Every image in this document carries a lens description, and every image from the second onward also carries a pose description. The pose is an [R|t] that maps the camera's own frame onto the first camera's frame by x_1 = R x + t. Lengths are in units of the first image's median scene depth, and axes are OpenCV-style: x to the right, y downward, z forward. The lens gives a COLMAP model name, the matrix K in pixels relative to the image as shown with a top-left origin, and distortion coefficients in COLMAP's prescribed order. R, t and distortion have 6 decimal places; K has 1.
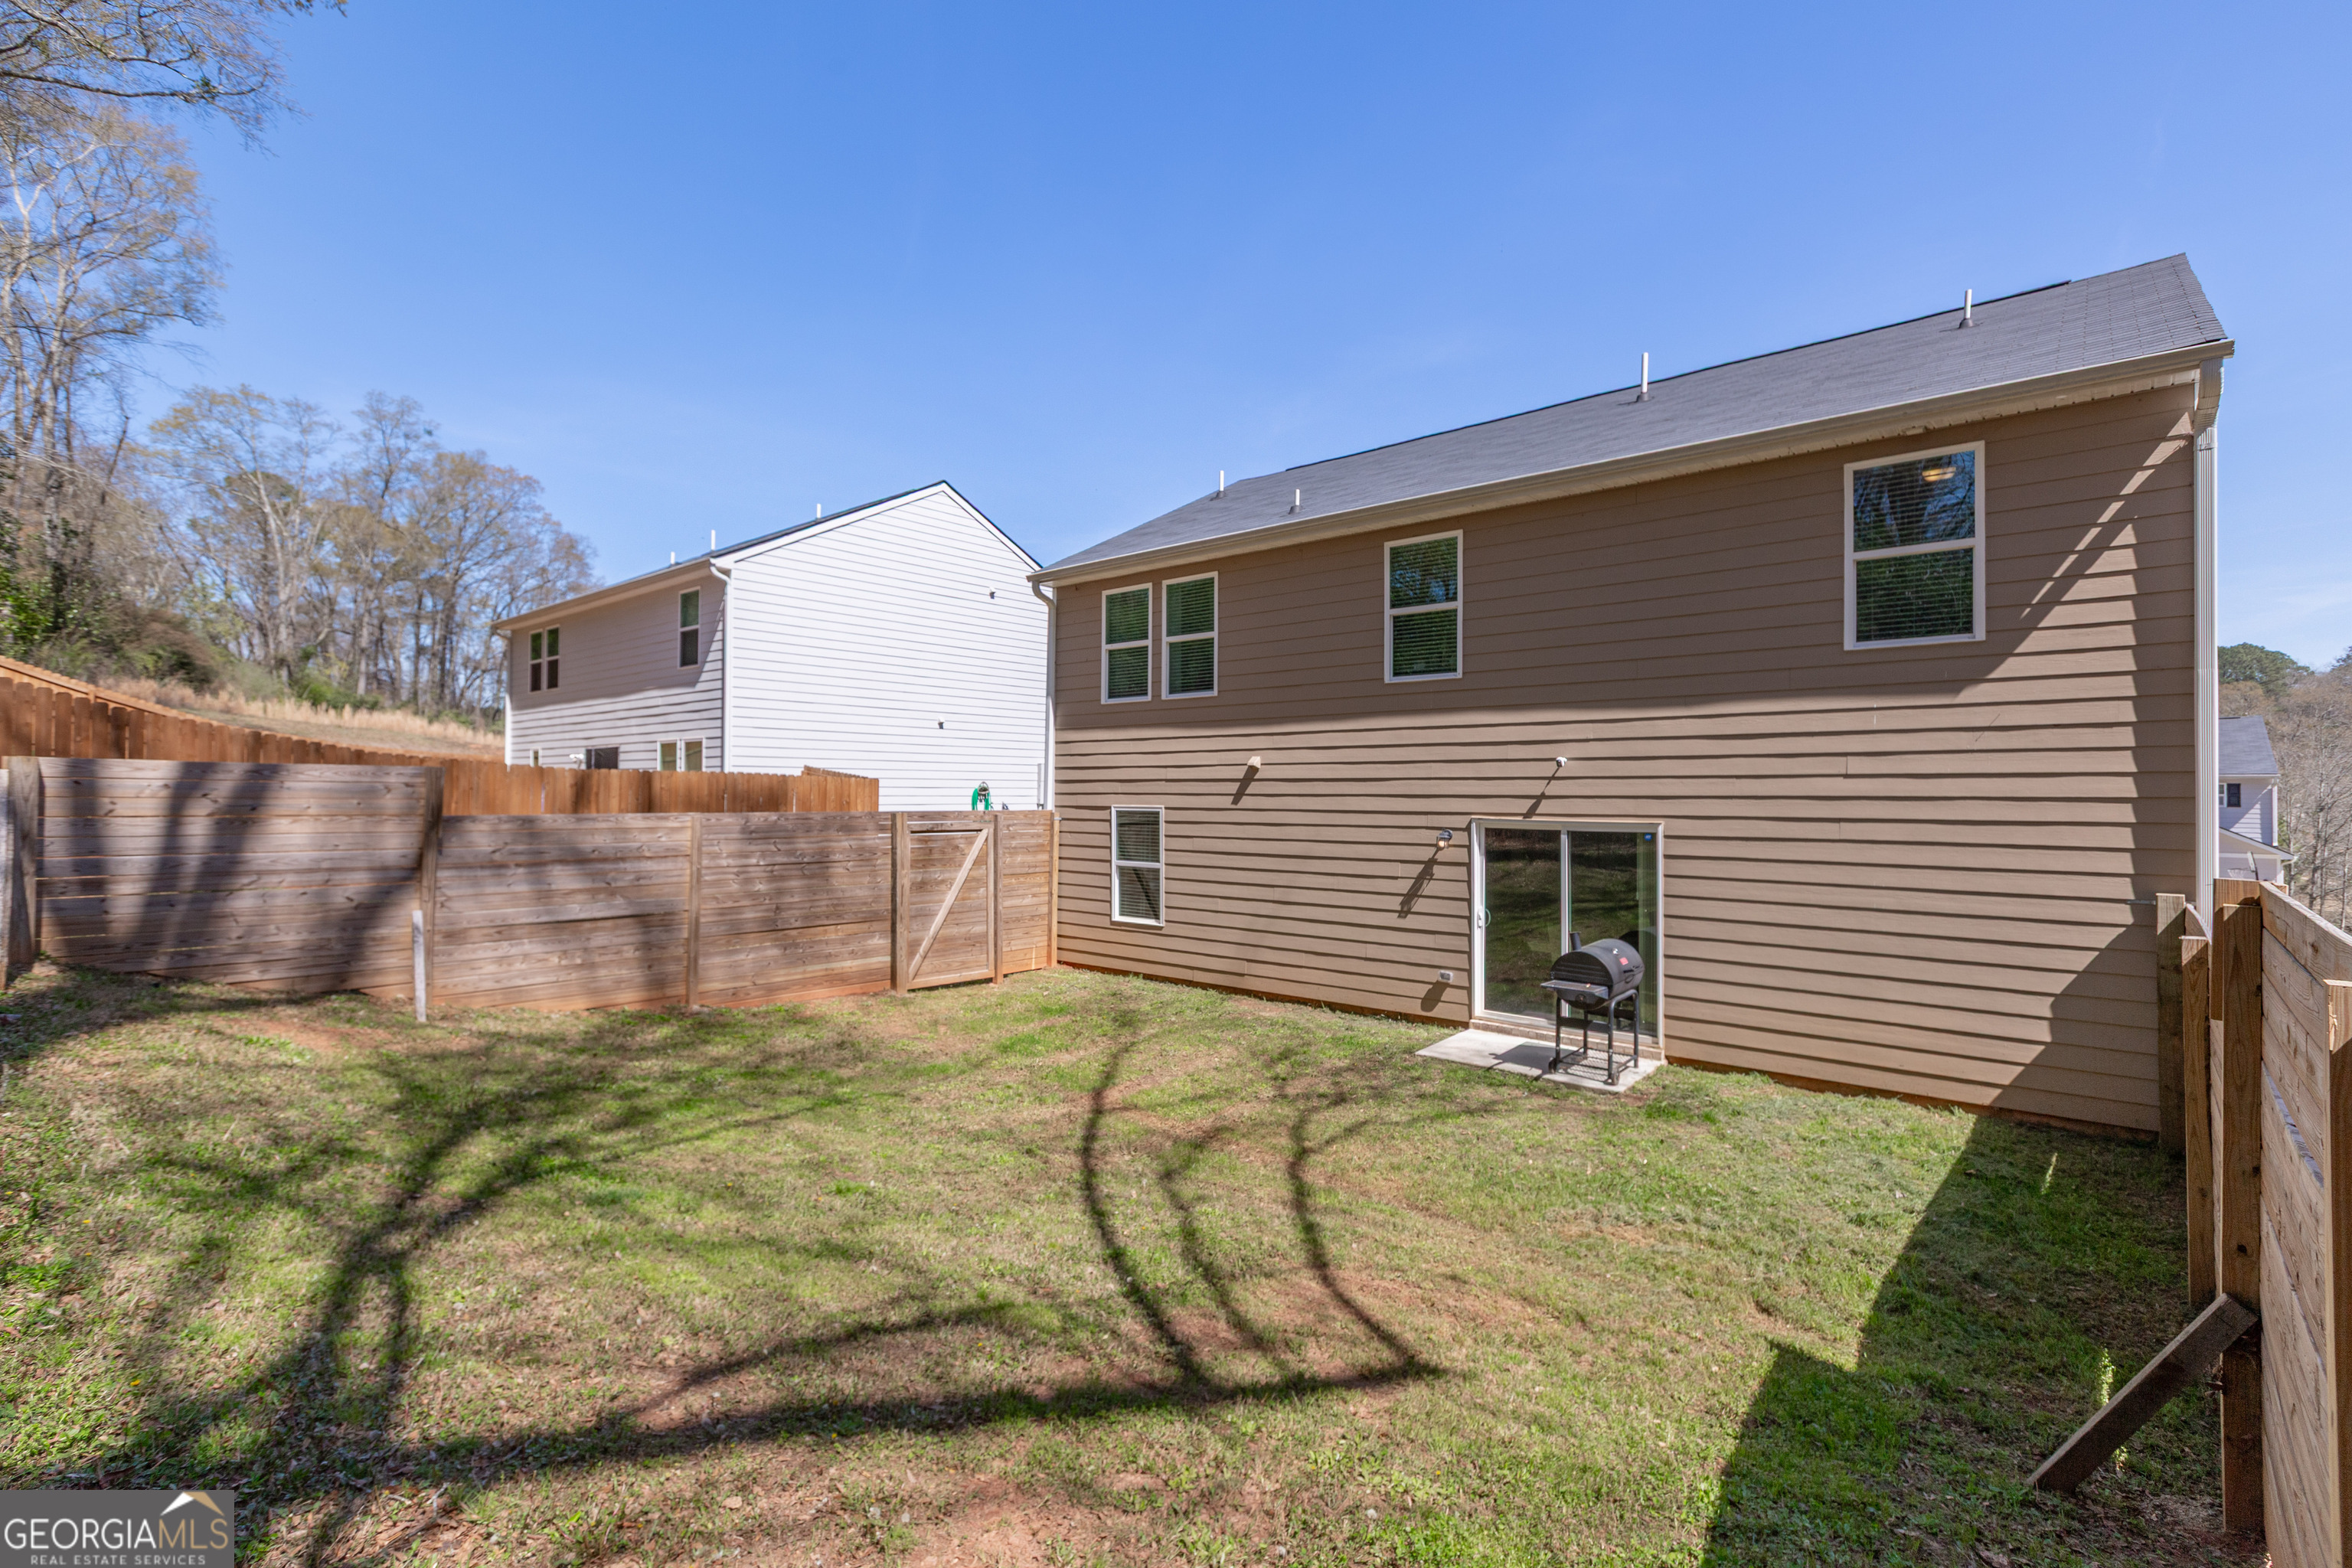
lens RADIAL K [[1079.5, 0, 1156.9], [0, 1079.5, 779.3], [0, 0, 1]] dist [0.005336, -0.000432]
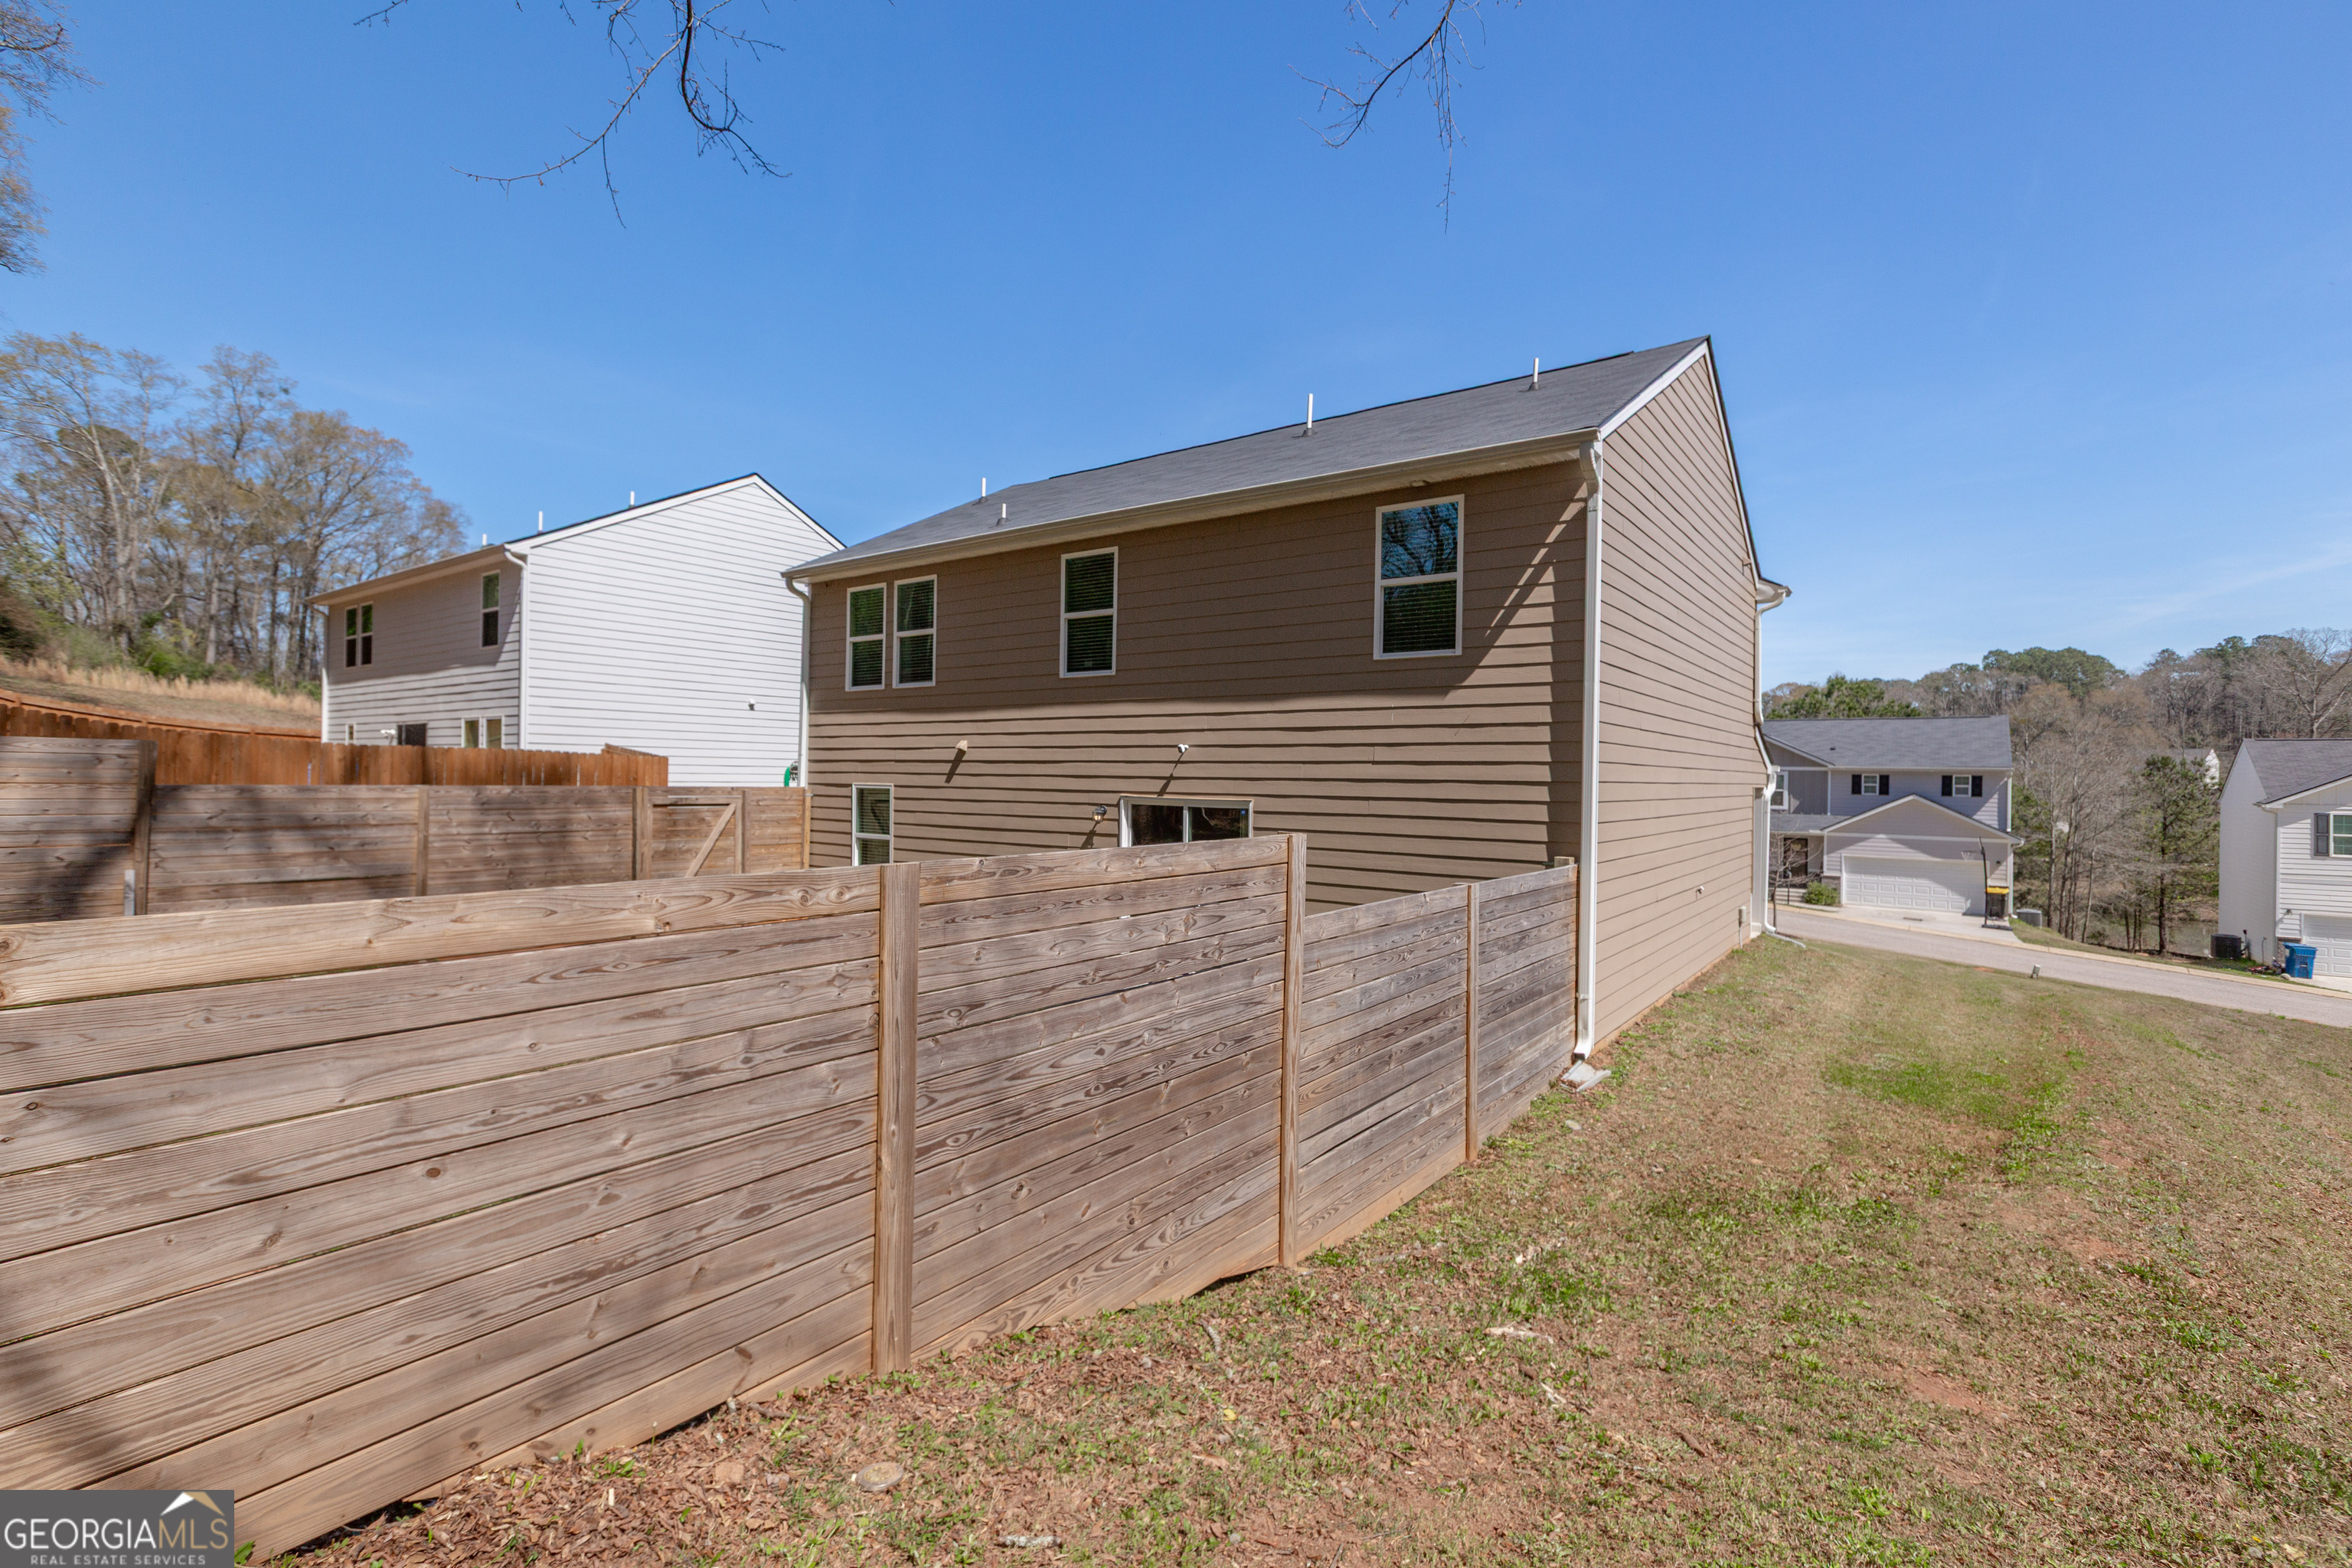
lens RADIAL K [[1079.5, 0, 1156.9], [0, 1079.5, 780.9], [0, 0, 1]] dist [0.005336, -0.000432]
pose [[0.997130, 0.009925, 0.075051, 0.221885], [-0.011190, 0.999802, 0.016449, -0.000002], [-0.074873, -0.017242, 0.997044, -0.148061]]
